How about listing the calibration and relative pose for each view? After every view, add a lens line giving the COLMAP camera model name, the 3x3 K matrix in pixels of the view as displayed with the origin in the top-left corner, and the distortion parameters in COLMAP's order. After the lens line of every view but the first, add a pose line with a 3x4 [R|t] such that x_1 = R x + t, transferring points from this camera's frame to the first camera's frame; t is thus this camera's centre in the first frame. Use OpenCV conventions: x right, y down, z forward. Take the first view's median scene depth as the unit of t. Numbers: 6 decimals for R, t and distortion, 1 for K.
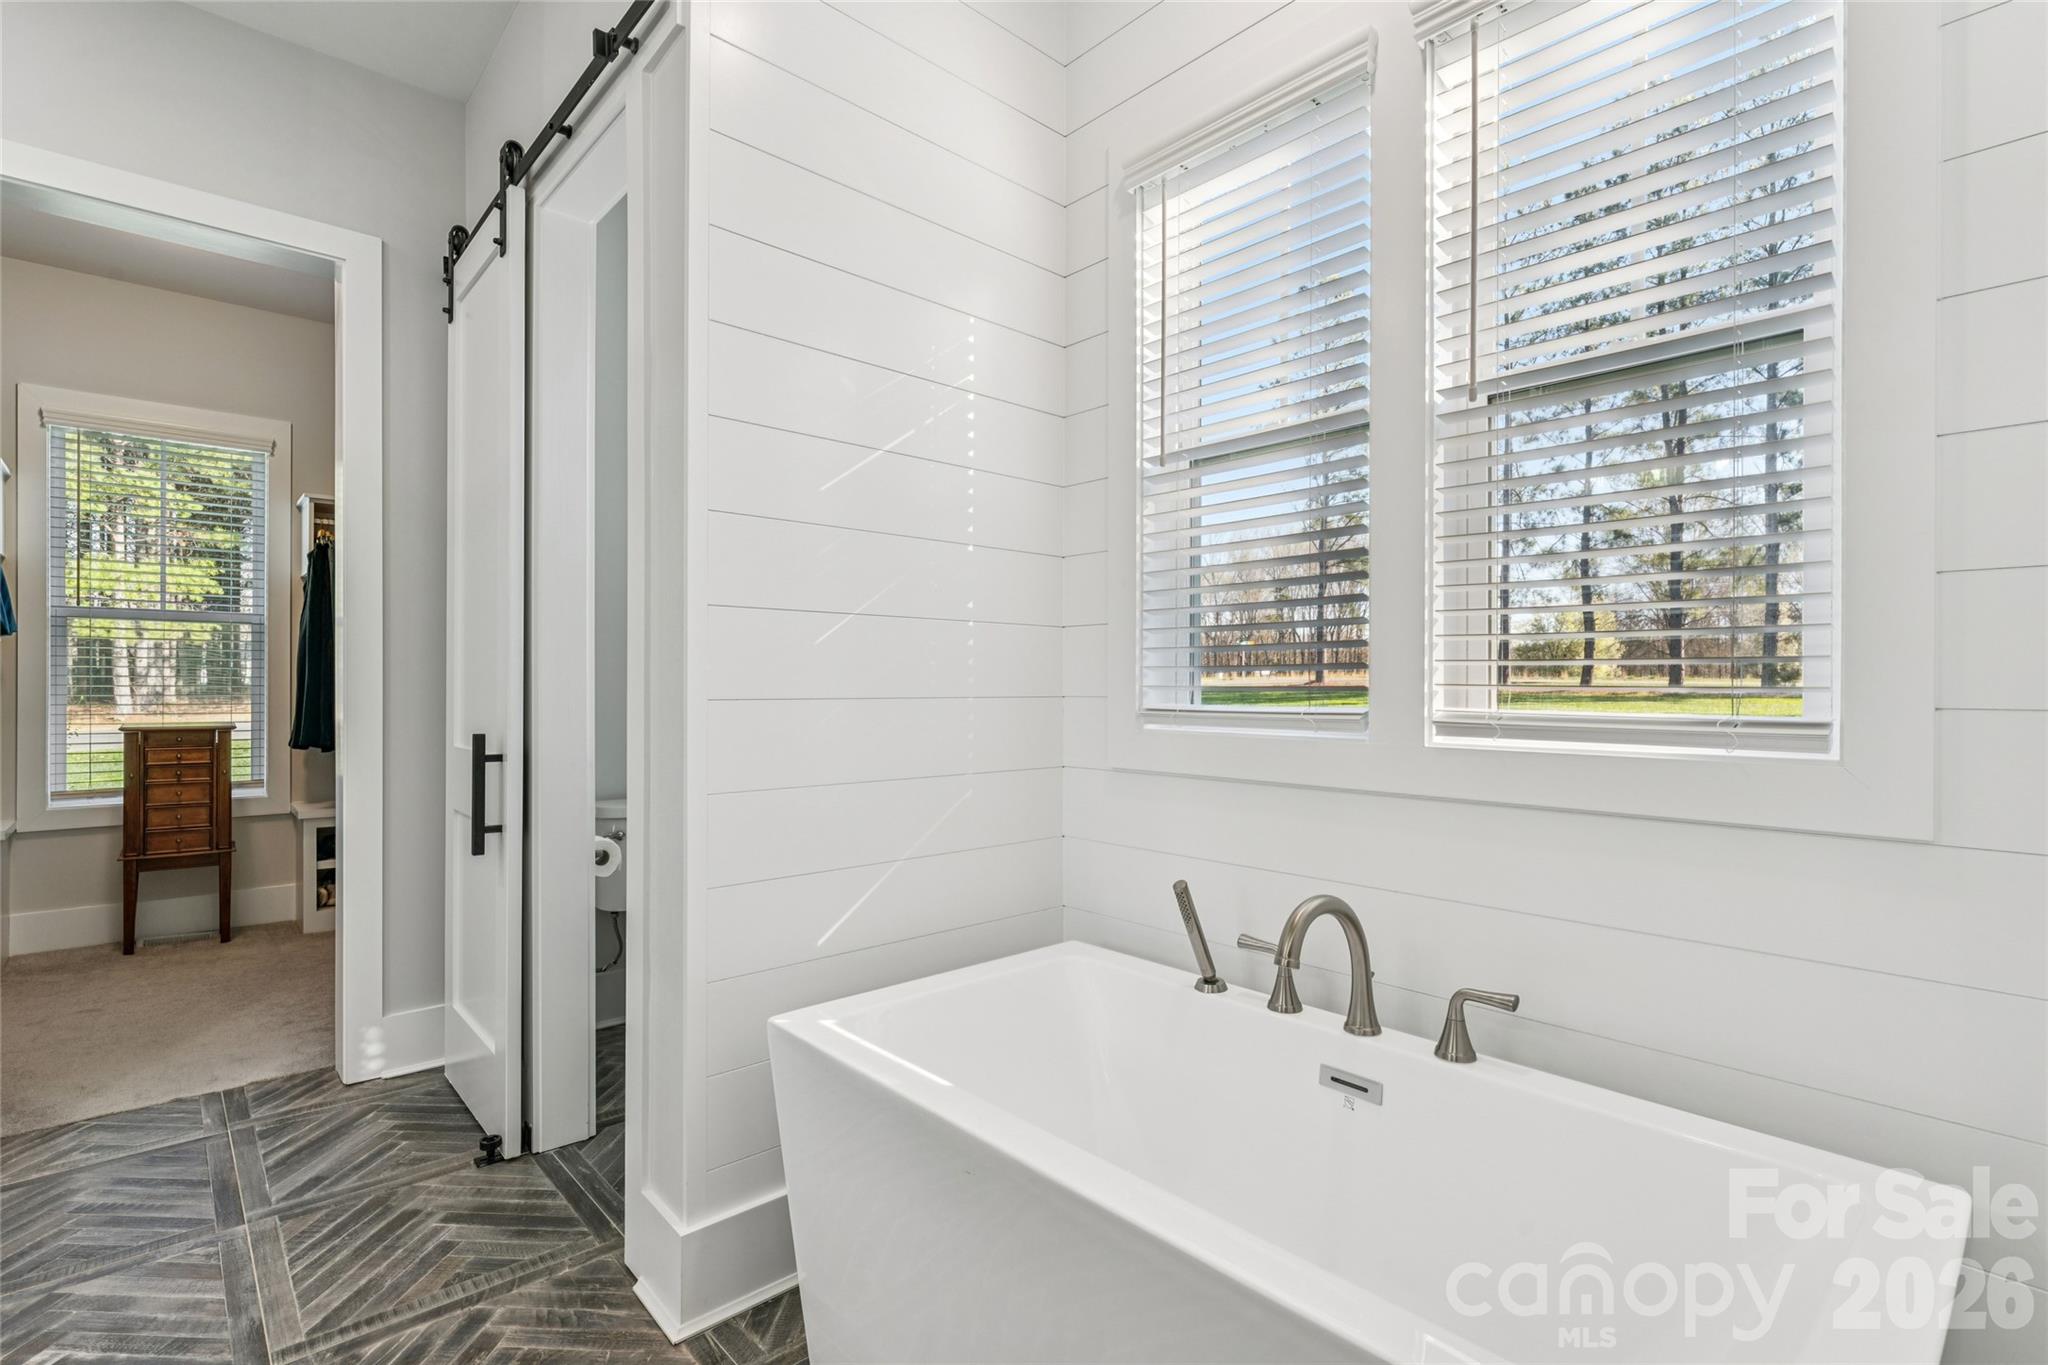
lens RADIAL K [[963.2, 0, 1022.3], [0, 963.2, 683.2], [0, 0, 1]] dist [-0.002348, 0.001662]
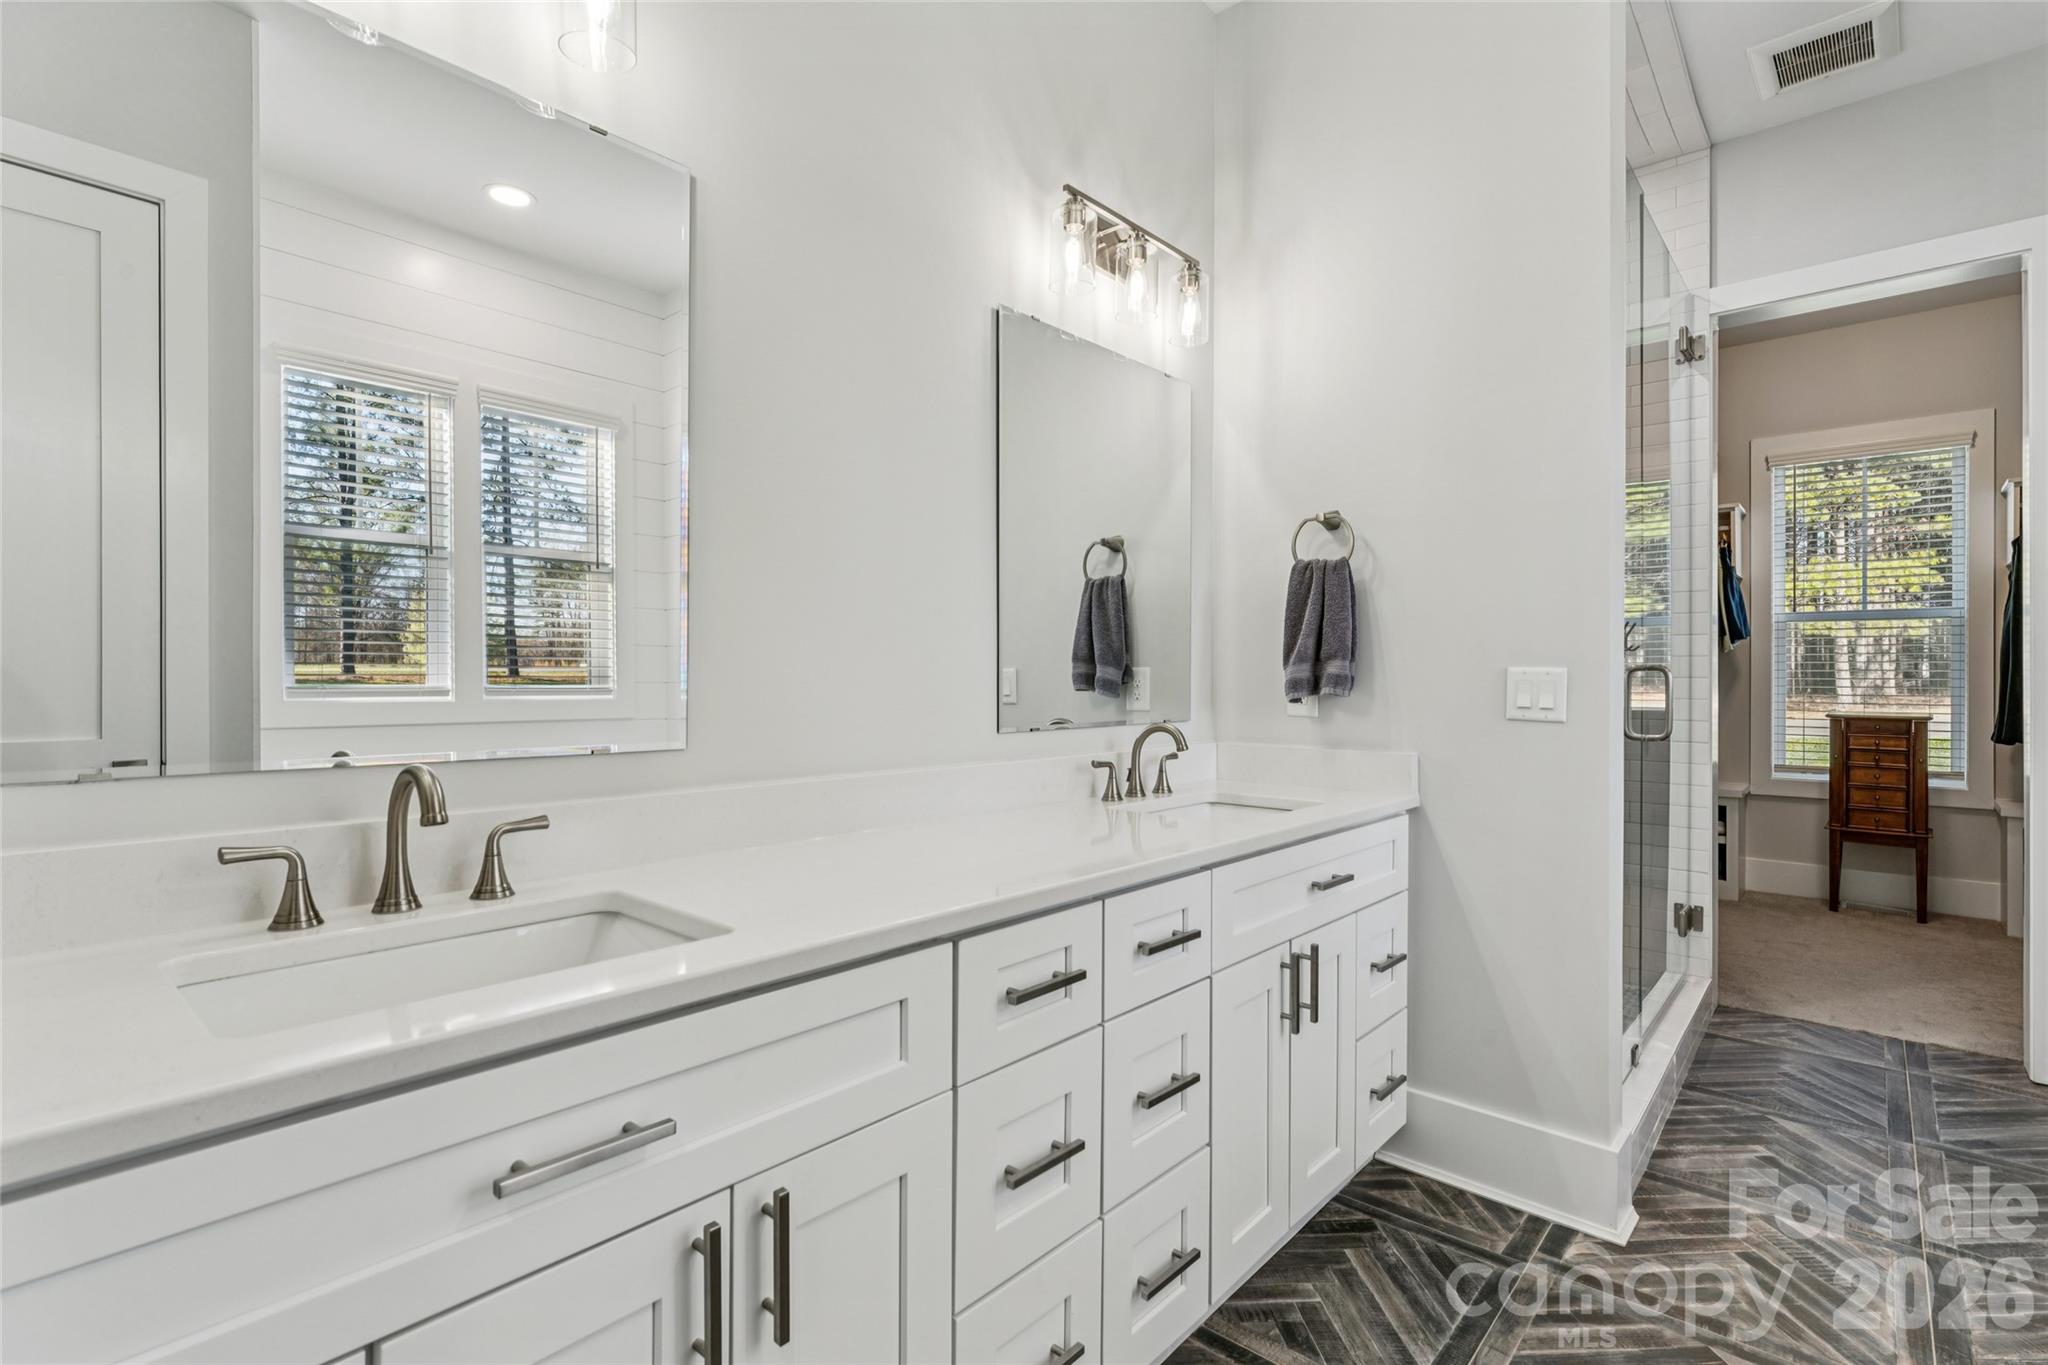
lens RADIAL K [[963.2, 0, 1022.8], [0, 963.2, 680.6], [0, 0, 1]] dist [-0.002348, 0.001662]
pose [[0.110419, 0.001474, -0.993884, 0.110970], [0.001806, 0.999997, 0.001684, 0.001052], [0.993883, -0.001981, 0.110416, -0.094236]]
